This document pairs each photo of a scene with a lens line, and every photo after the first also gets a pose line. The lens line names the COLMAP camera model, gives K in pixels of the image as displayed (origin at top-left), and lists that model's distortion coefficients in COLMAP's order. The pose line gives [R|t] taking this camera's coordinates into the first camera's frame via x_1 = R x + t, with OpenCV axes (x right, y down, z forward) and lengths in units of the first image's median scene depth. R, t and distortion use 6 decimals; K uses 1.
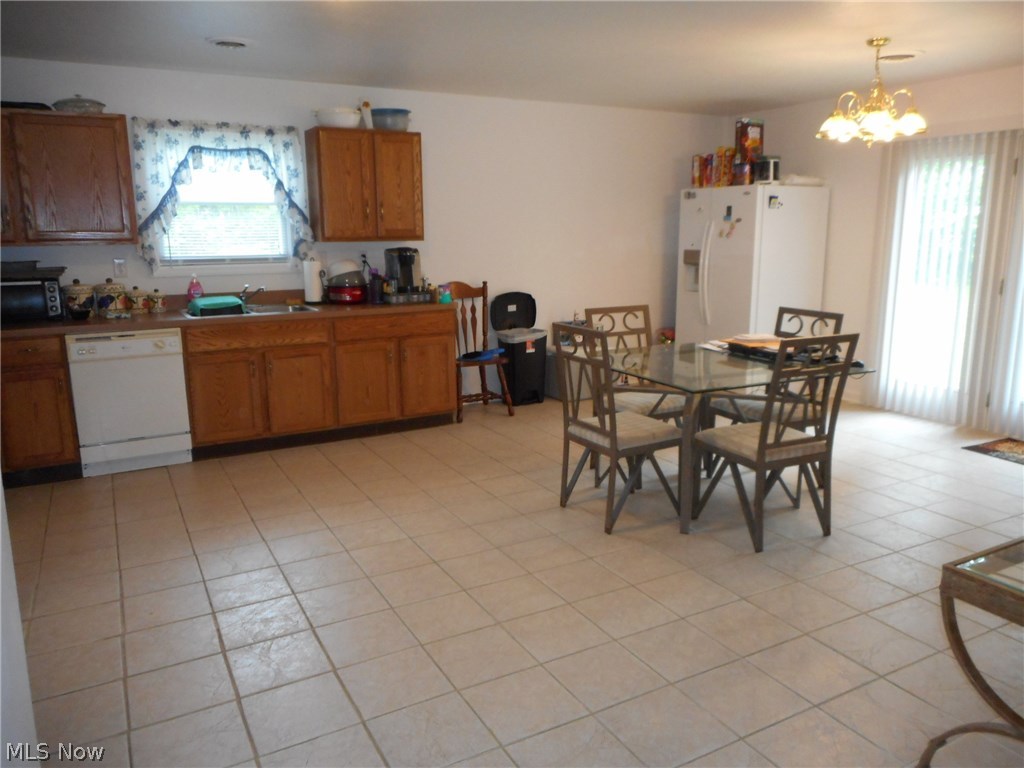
lens RADIAL K [[750.1, 0, 512.0], [0, 750.1, 384.0], [0, 0, 1]] dist [0.002757, 0.000545]
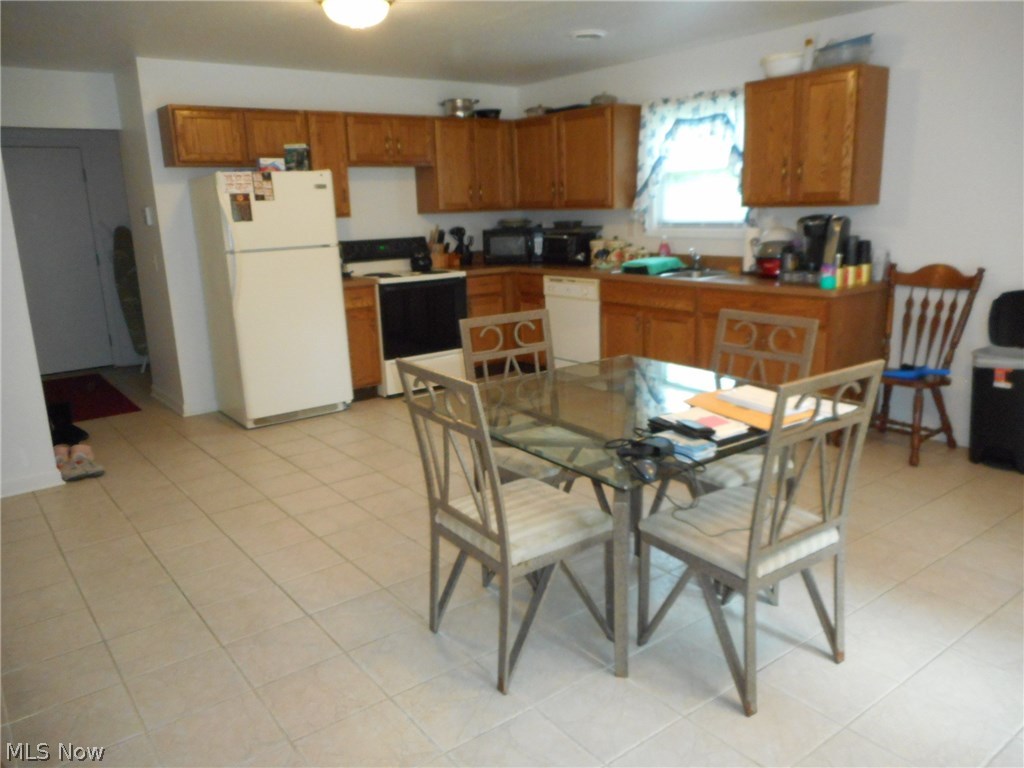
lens RADIAL K [[811.6, 0, 512.0], [0, 811.6, 384.0], [0, 0, 1]] dist [0.000198, -0.001579]
pose [[0.141480, 0.218055, -0.965627, 0.733756], [-0.175993, 0.965440, 0.192227, -0.122369], [0.974171, 0.142747, 0.174967, 0.582476]]
